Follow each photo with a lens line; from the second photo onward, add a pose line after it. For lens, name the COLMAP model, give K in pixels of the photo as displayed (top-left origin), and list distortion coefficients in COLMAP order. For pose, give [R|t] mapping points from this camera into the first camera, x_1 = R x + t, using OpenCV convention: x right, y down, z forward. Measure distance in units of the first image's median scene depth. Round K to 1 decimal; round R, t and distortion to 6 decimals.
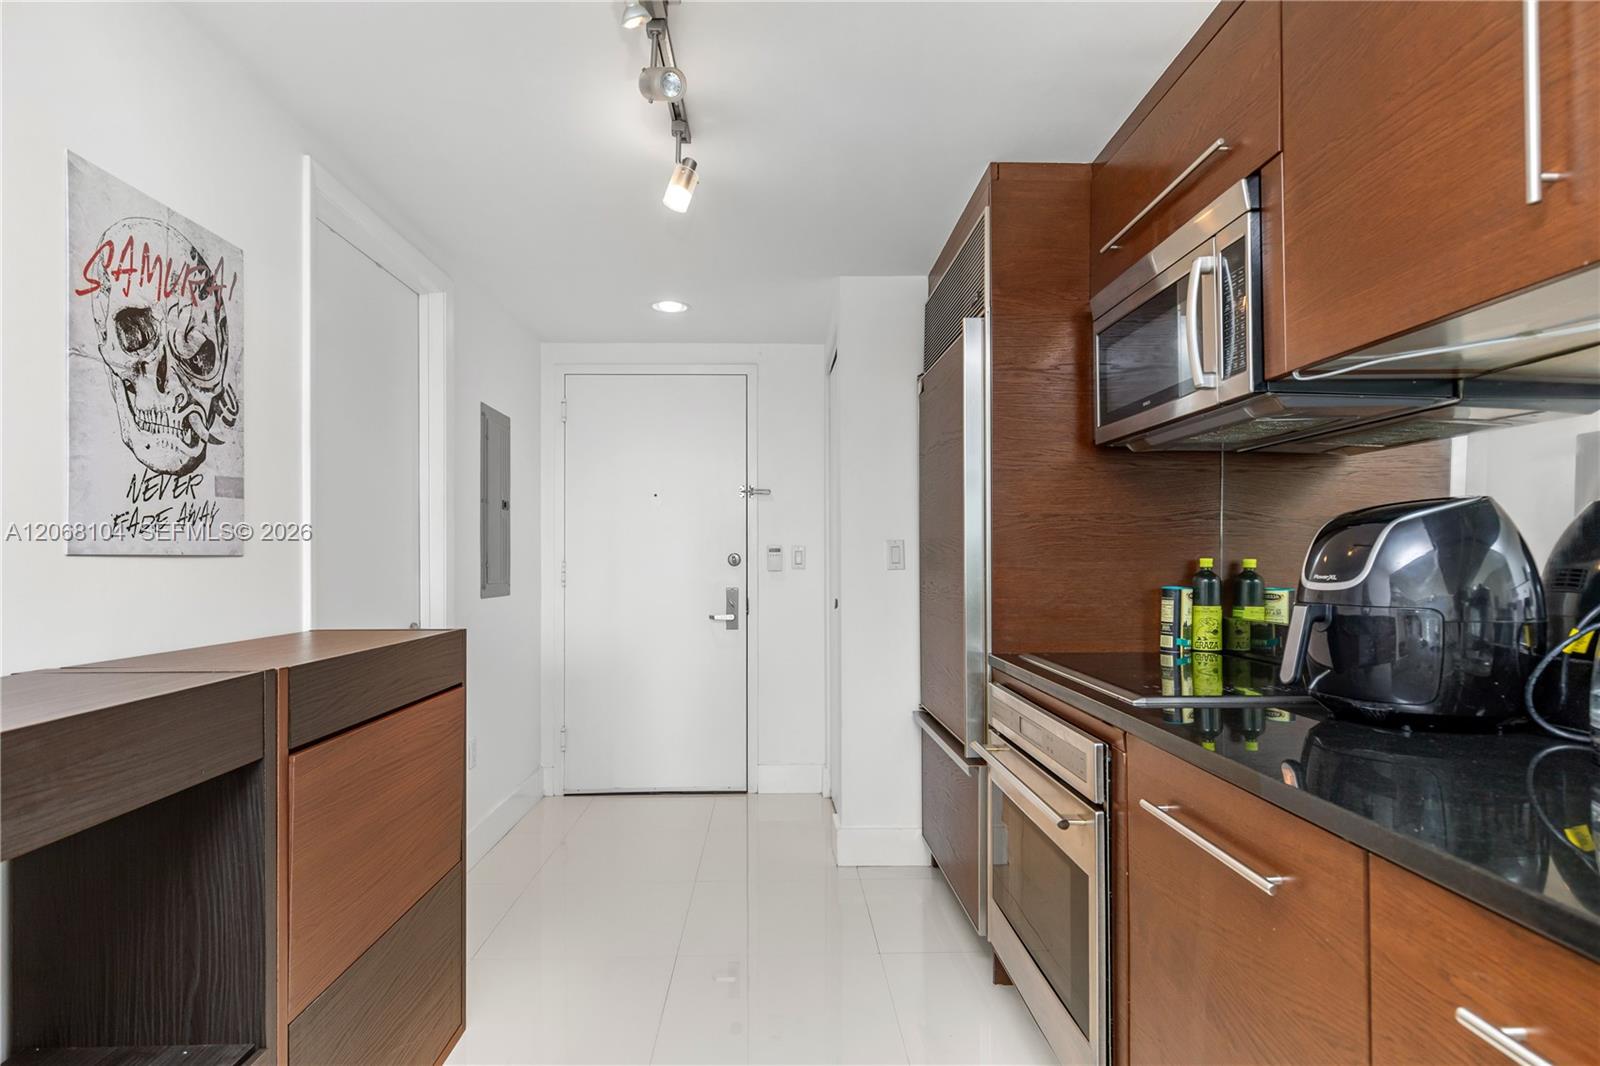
lens RADIAL K [[882.4, 0, 788.8], [0, 882.4, 551.4], [0, 0, 1]] dist [-0.001336, -0.001549]
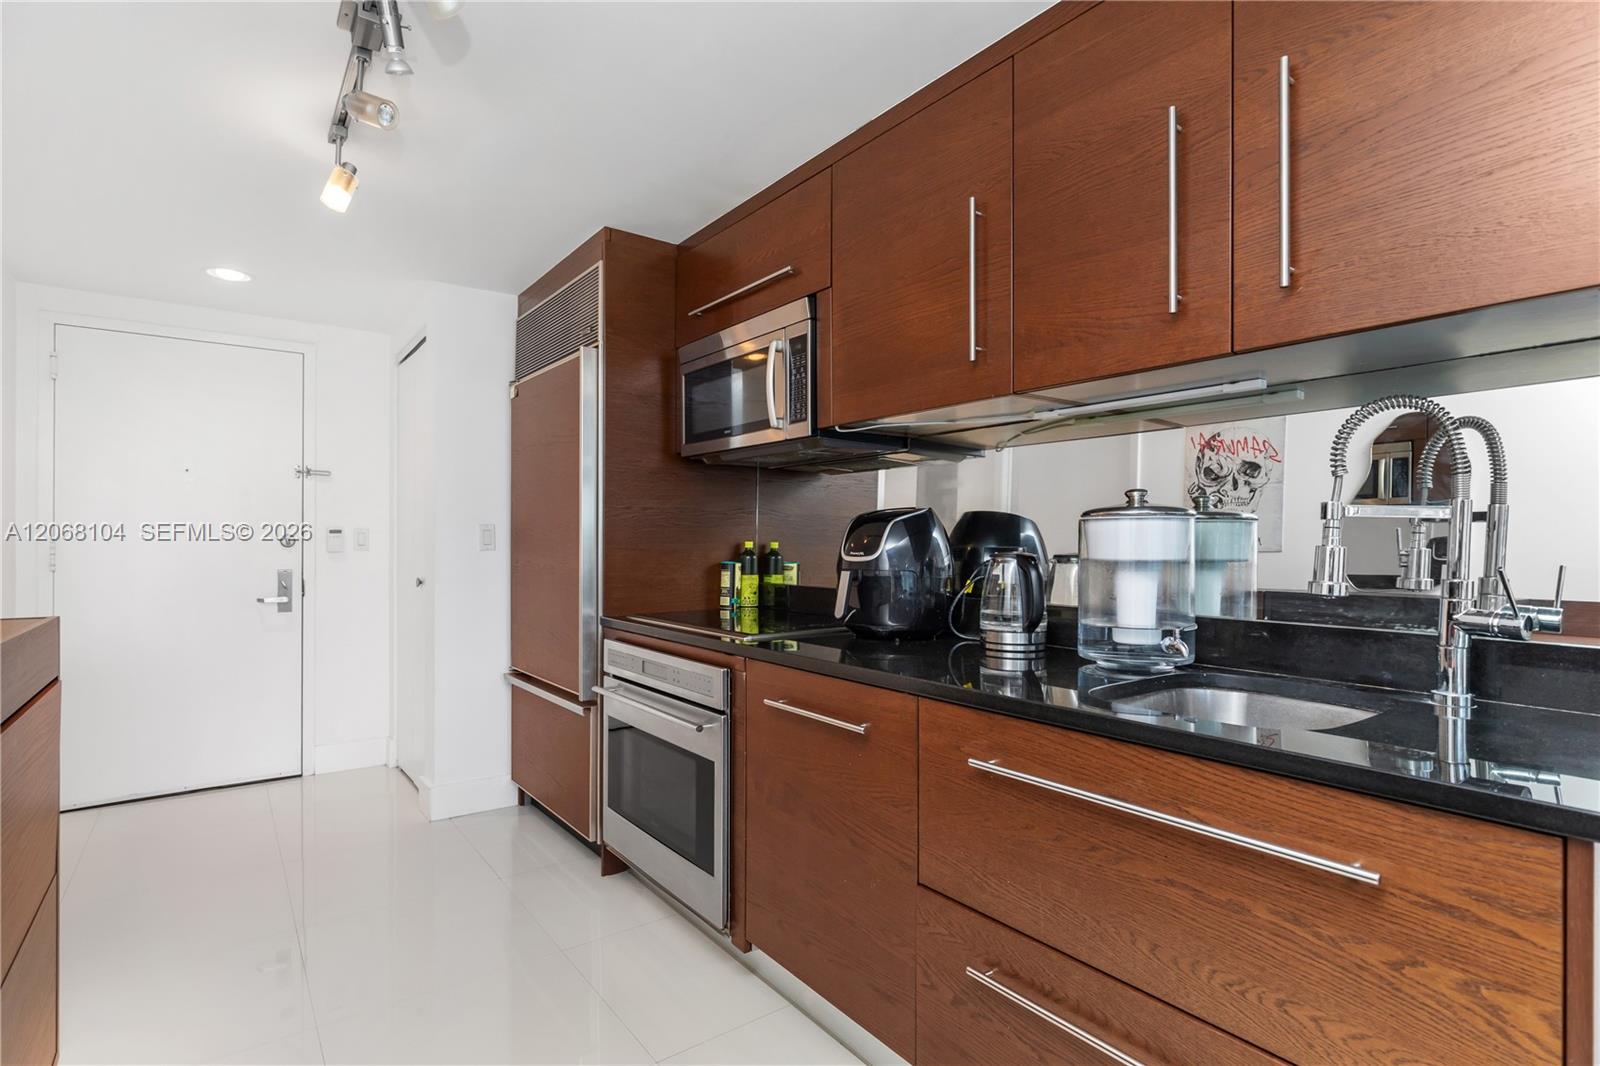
lens RADIAL K [[798.6, 0, 798.1], [0, 798.6, 538.8], [0, 0, 1]] dist [-0.002629, -0.001061]
pose [[0.816257, 0.005316, 0.577664, -0.254873], [-0.008836, 0.999956, 0.003282, -0.001899], [-0.577621, -0.007783, 0.816268, -0.117538]]
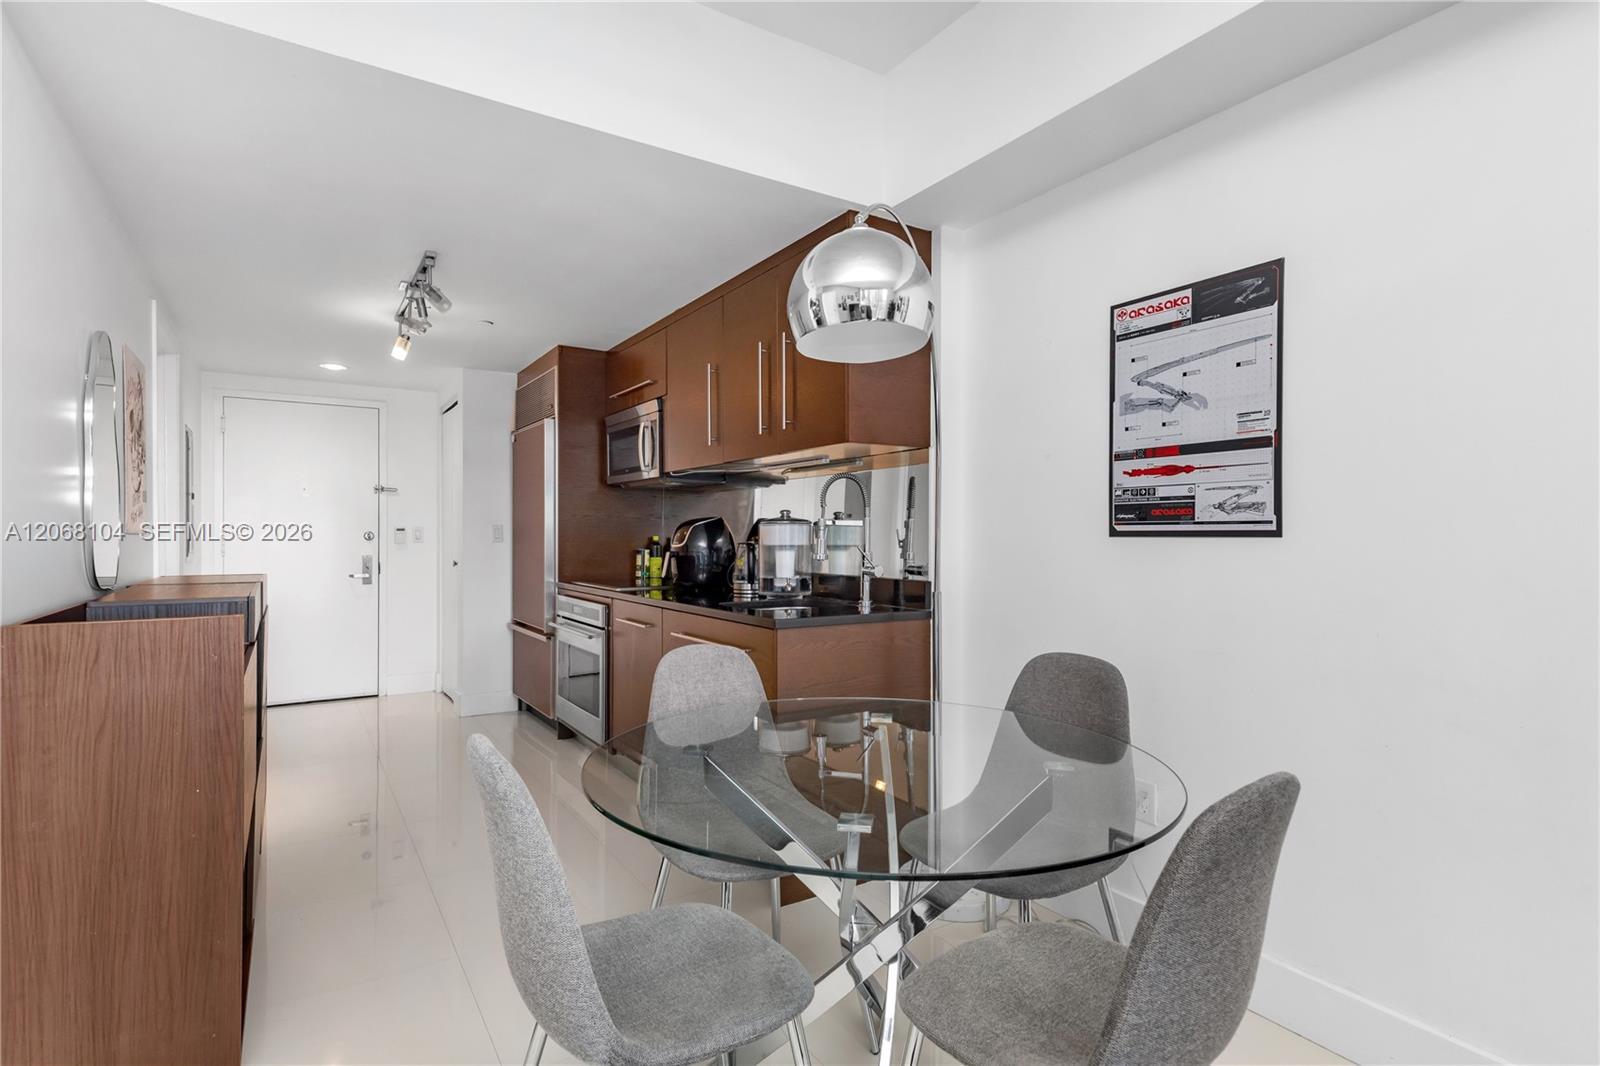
lens RADIAL K [[808.7, 0, 813.2], [0, 808.7, 536.5], [0, 0, 1]] dist [0.004690, -0.000027]
pose [[0.847435, 0.002663, 0.530893, -0.344019], [-0.007801, 0.999942, 0.007436, -0.012211], [-0.530843, -0.010443, 0.847406, -1.178127]]
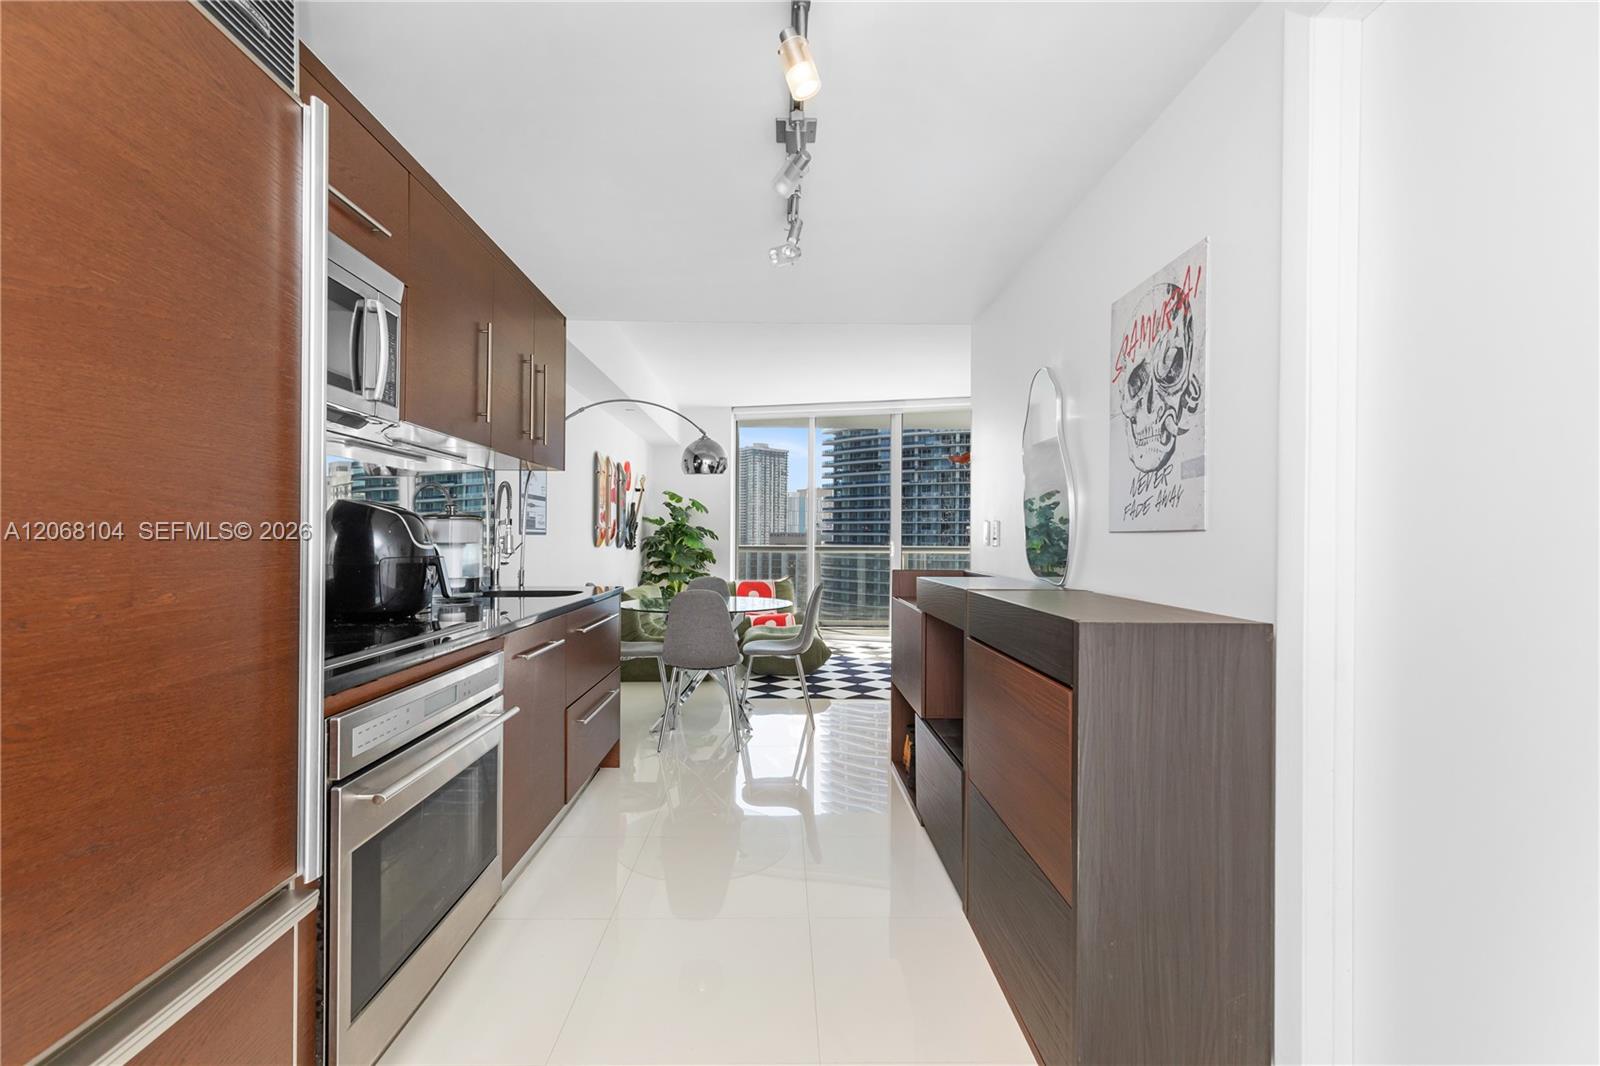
lens RADIAL K [[727.9, 0, 796.8], [0, 727.9, 543.7], [0, 0, 1]] dist [0.005820, -0.000451]
pose [[-0.999880, -0.002991, -0.015185, -0.122963], [-0.002969, 0.999995, -0.001468, 0.023432], [0.015189, -0.001423, -0.999884, 1.845732]]
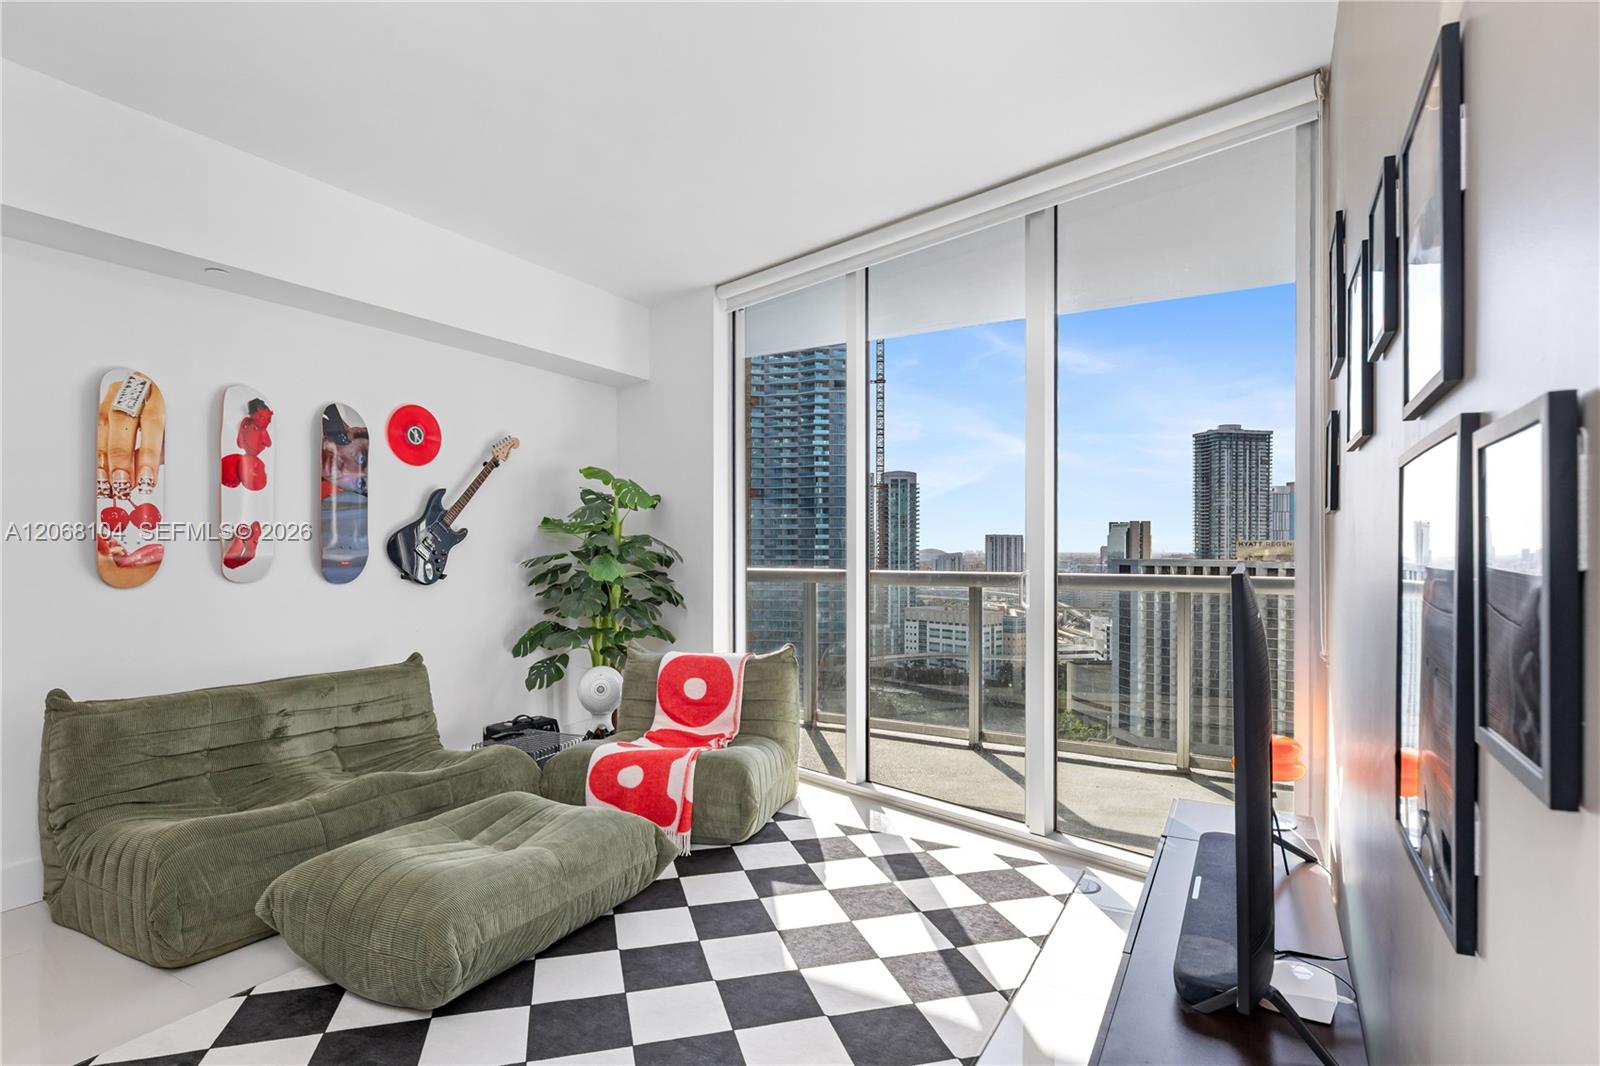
lens RADIAL K [[823.0, 0, 784.4], [0, 823.0, 549.0], [0, 0, 1]] dist [-0.001334, -0.000308]
pose [[-0.859047, 0.000227, 0.511897, -1.199003], [-0.003518, 0.999974, -0.006347, -0.030361], [-0.511885, -0.007253, -0.859023, -0.592909]]
